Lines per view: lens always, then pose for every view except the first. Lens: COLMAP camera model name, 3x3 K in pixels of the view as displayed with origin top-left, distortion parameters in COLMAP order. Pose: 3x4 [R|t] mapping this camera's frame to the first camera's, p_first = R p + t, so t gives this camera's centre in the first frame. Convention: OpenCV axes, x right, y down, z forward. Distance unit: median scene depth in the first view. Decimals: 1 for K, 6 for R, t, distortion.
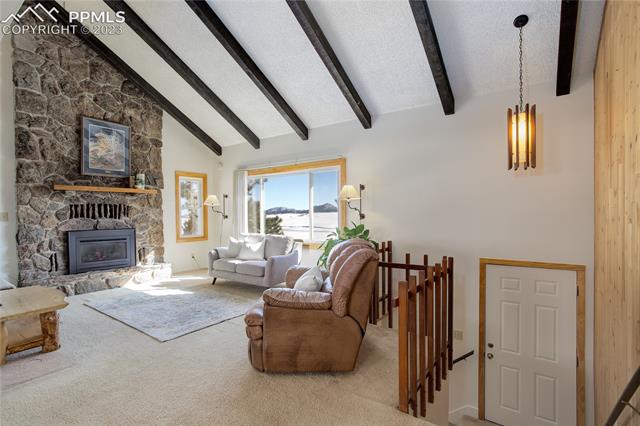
lens RADIAL K [[321.6, 0, 317.3], [0, 321.6, 217.4], [0, 0, 1]] dist [-0.031995, 0.020492]
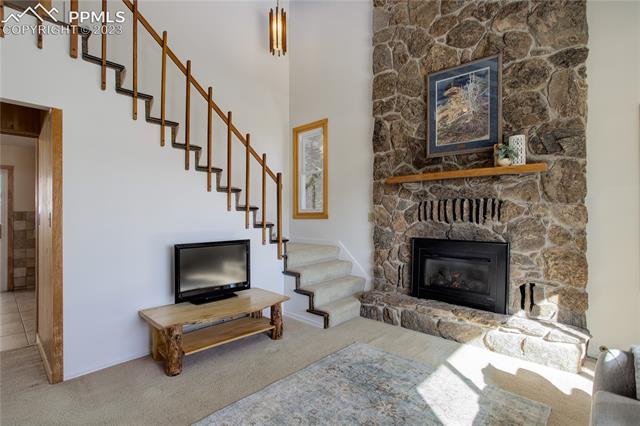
lens RADIAL K [[316.9, 0, 314.0], [0, 316.9, 210.0], [0, 0, 1]] dist [-0.045364, 0.024423]
pose [[-0.143310, 0.000144, -0.989678, -0.022581], [-0.005451, 0.999985, 0.000935, -0.020340], [0.989663, 0.005529, -0.143307, 0.850775]]
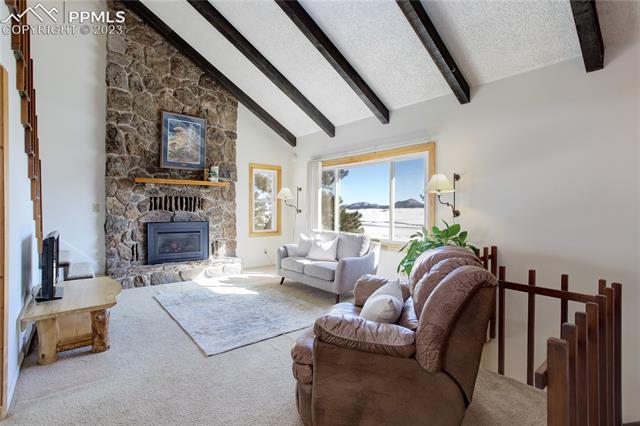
lens RADIAL K [[316.9, 0, 314.0], [0, 316.9, 210.0], [0, 0, 1]] dist [-0.045364, 0.024423]
pose [[0.964230, 0.015941, -0.264587, 0.004555], [-0.017673, 0.999835, -0.004165, -0.002726], [0.264477, 0.008692, 0.964353, 0.157003]]
